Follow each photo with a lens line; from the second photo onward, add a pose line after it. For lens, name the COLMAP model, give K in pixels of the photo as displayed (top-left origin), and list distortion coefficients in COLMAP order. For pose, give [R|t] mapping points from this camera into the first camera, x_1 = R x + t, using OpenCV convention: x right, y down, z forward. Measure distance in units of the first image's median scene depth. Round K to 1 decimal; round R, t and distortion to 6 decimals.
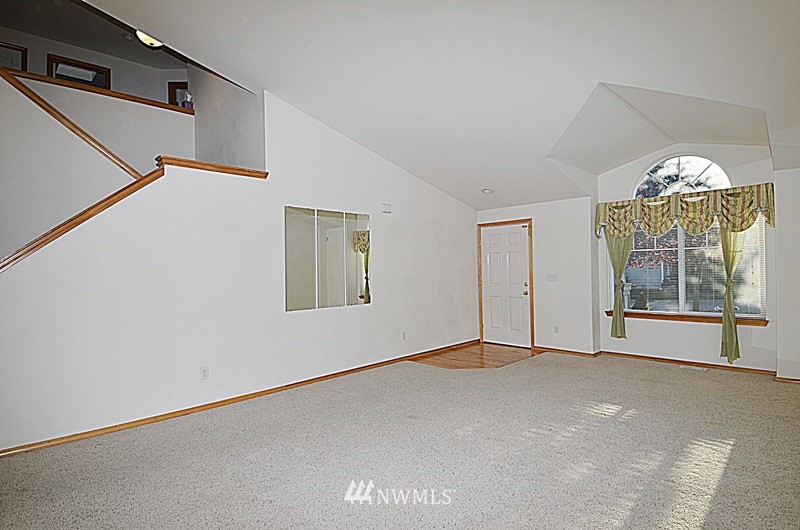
lens RADIAL K [[414.7, 0, 406.4], [0, 414.7, 266.1], [0, 0, 1]] dist [0.058132, -0.062088]
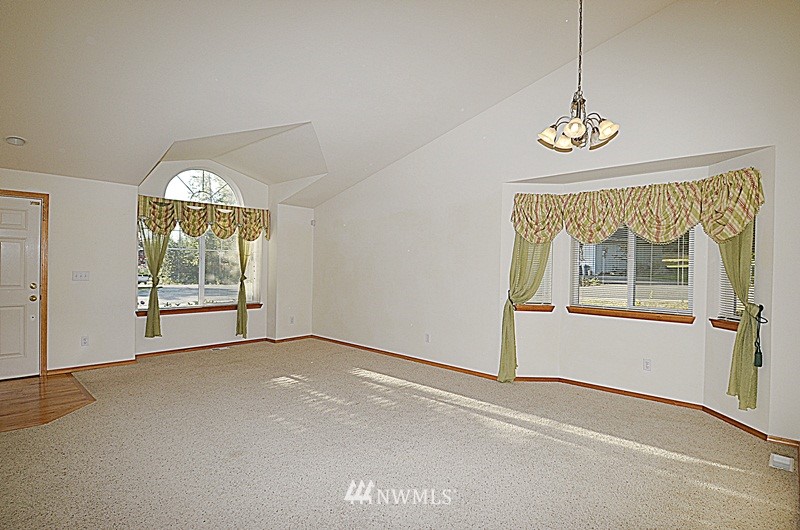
lens RADIAL K [[414.7, 0, 406.4], [0, 414.7, 266.1], [0, 0, 1]] dist [0.058132, -0.062088]
pose [[-0.036166, 0.017012, 0.999201, -0.567672], [-0.017793, 0.999686, -0.017664, 0.014994], [-0.999187, -0.018417, -0.035852, 0.517979]]
